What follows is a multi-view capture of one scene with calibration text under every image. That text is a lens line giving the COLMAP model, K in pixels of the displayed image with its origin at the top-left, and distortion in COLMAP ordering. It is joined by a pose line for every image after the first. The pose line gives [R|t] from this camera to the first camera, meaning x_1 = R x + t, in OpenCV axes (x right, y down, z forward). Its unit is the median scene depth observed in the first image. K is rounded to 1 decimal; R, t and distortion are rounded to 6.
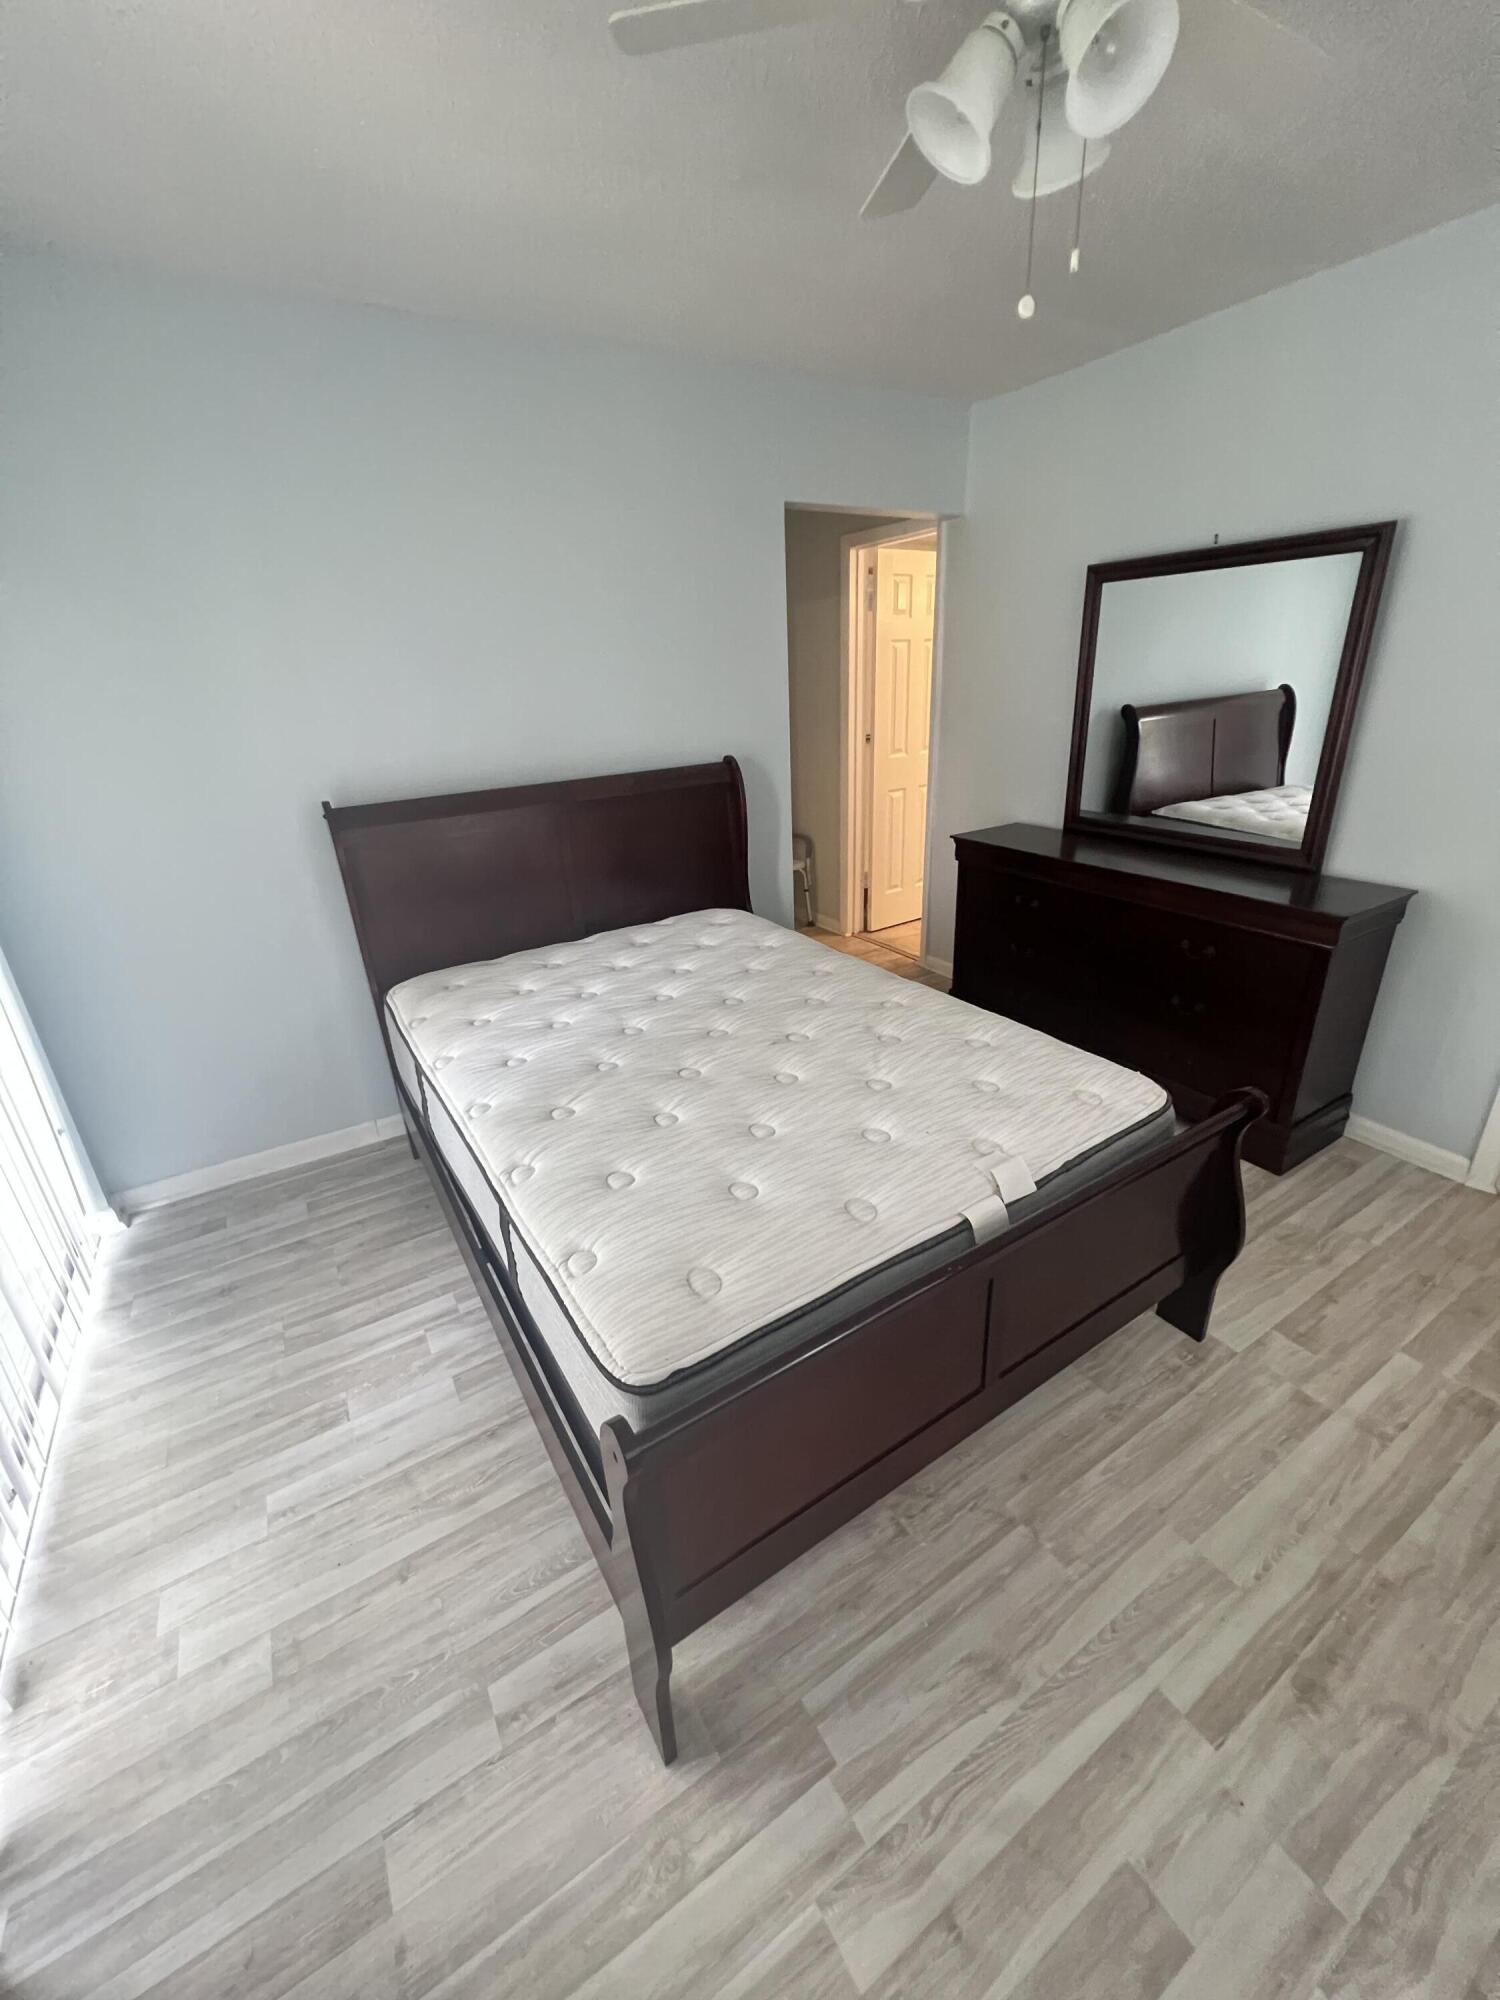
lens RADIAL K [[803.1, 0, 750.0], [0, 803.1, 1000.0], [0, 0, 1]] dist [0.000374, -0.000340]
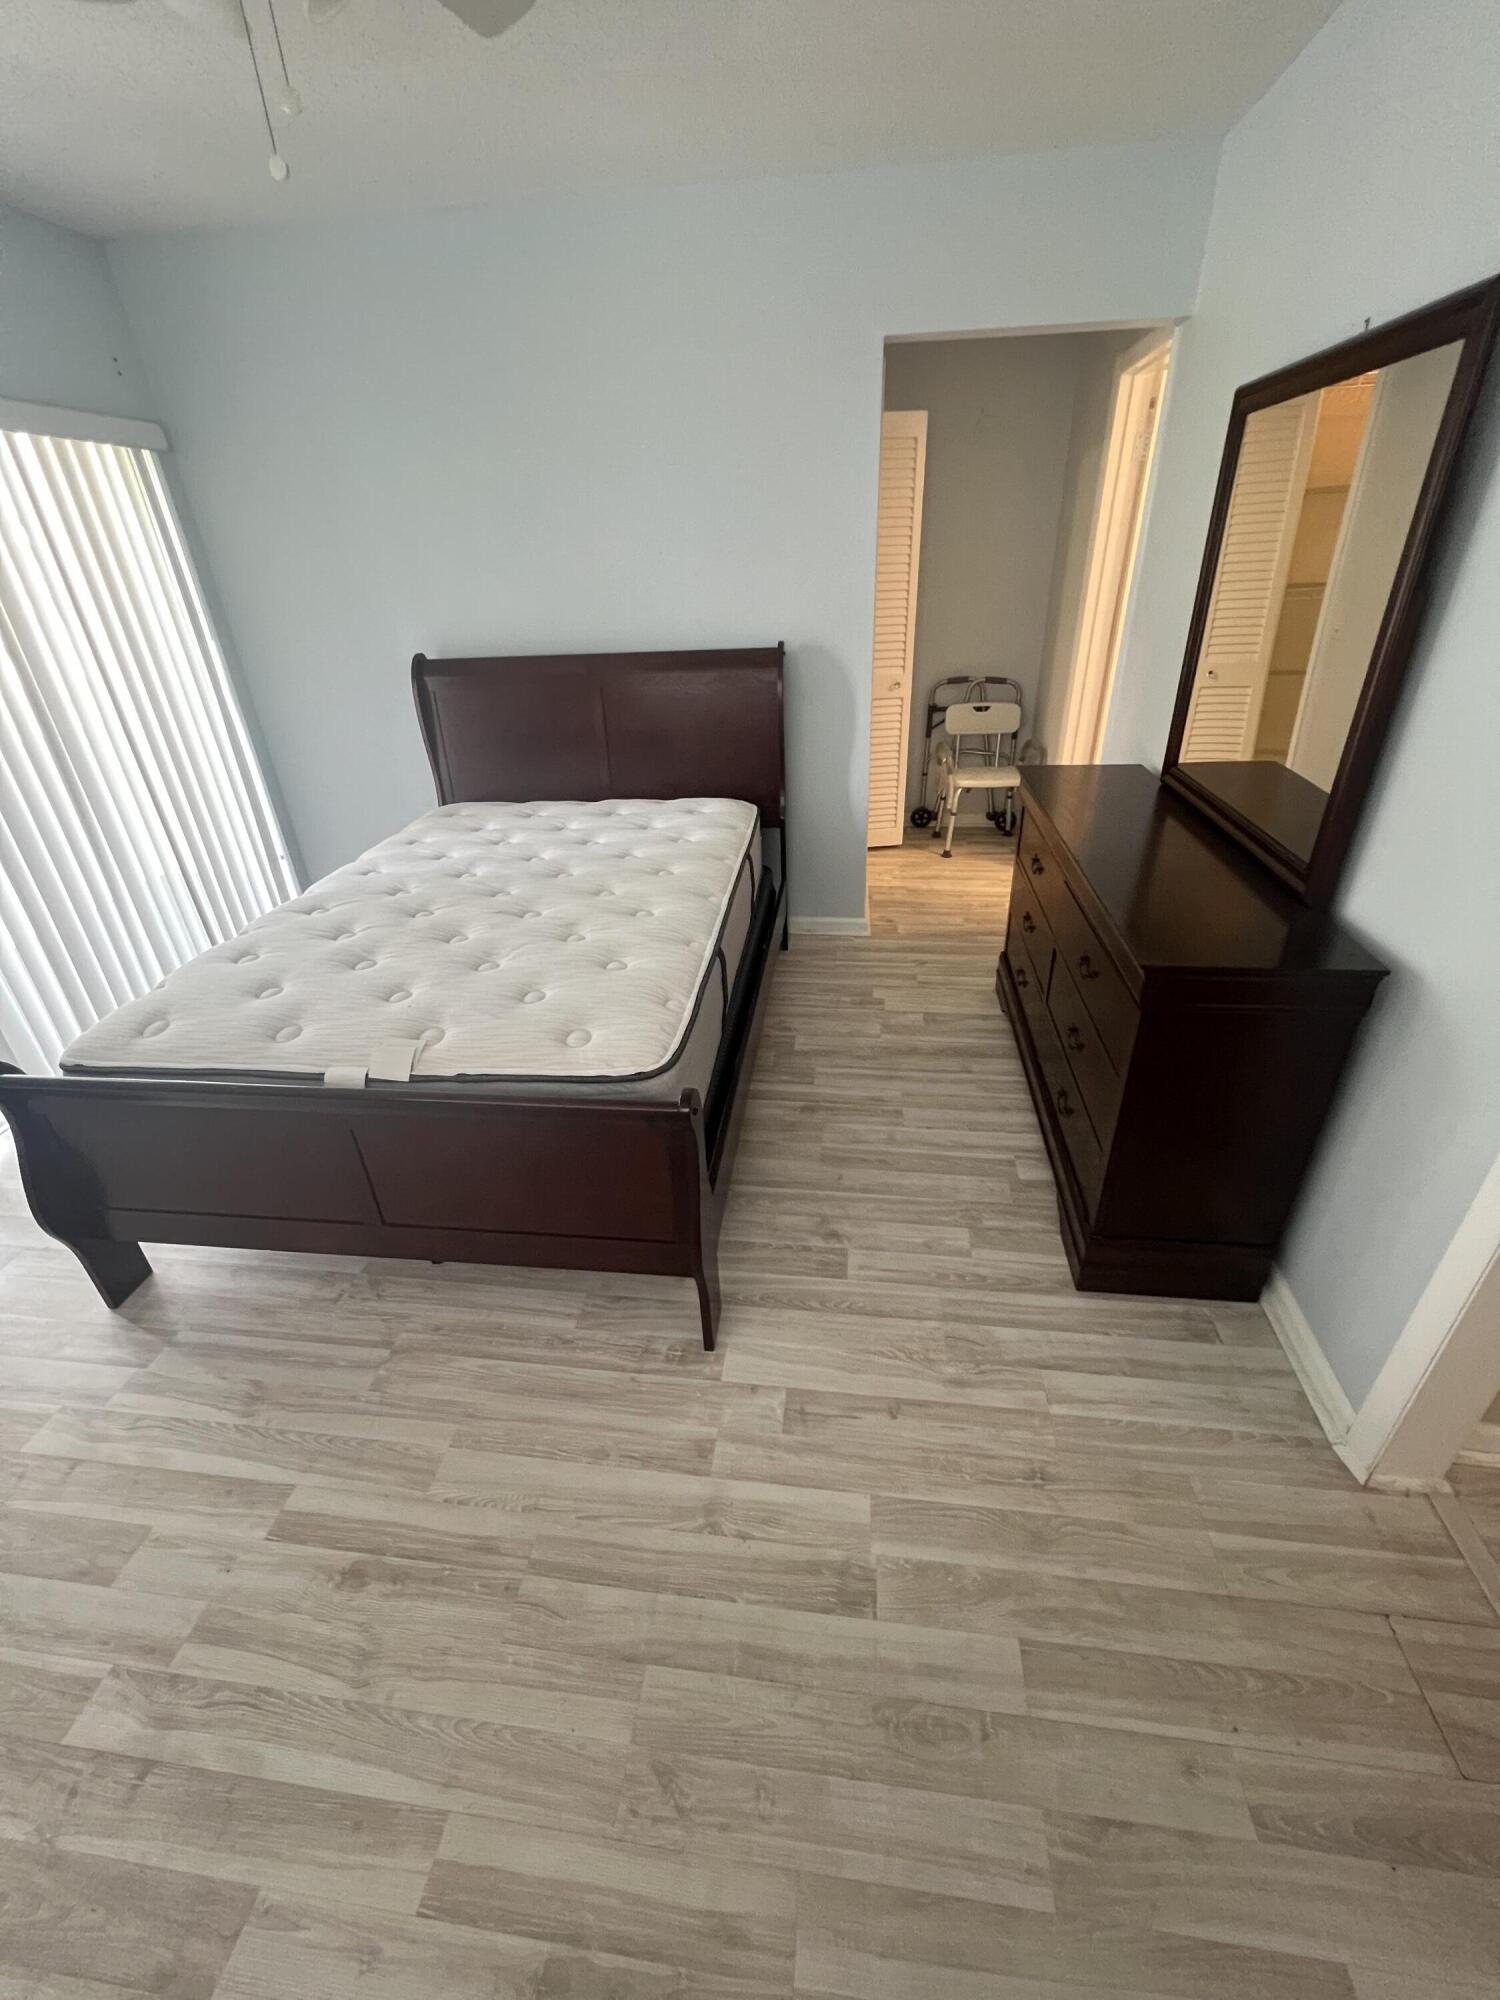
lens RADIAL K [[803.1, 0, 750.0], [0, 803.1, 1000.0], [0, 0, 1]] dist [0.000374, -0.000340]
pose [[0.776675, 0.320214, -0.542438, 1.353796], [-0.239147, 0.946570, 0.216366, -0.222229], [0.582739, -0.038324, 0.811756, 0.429407]]
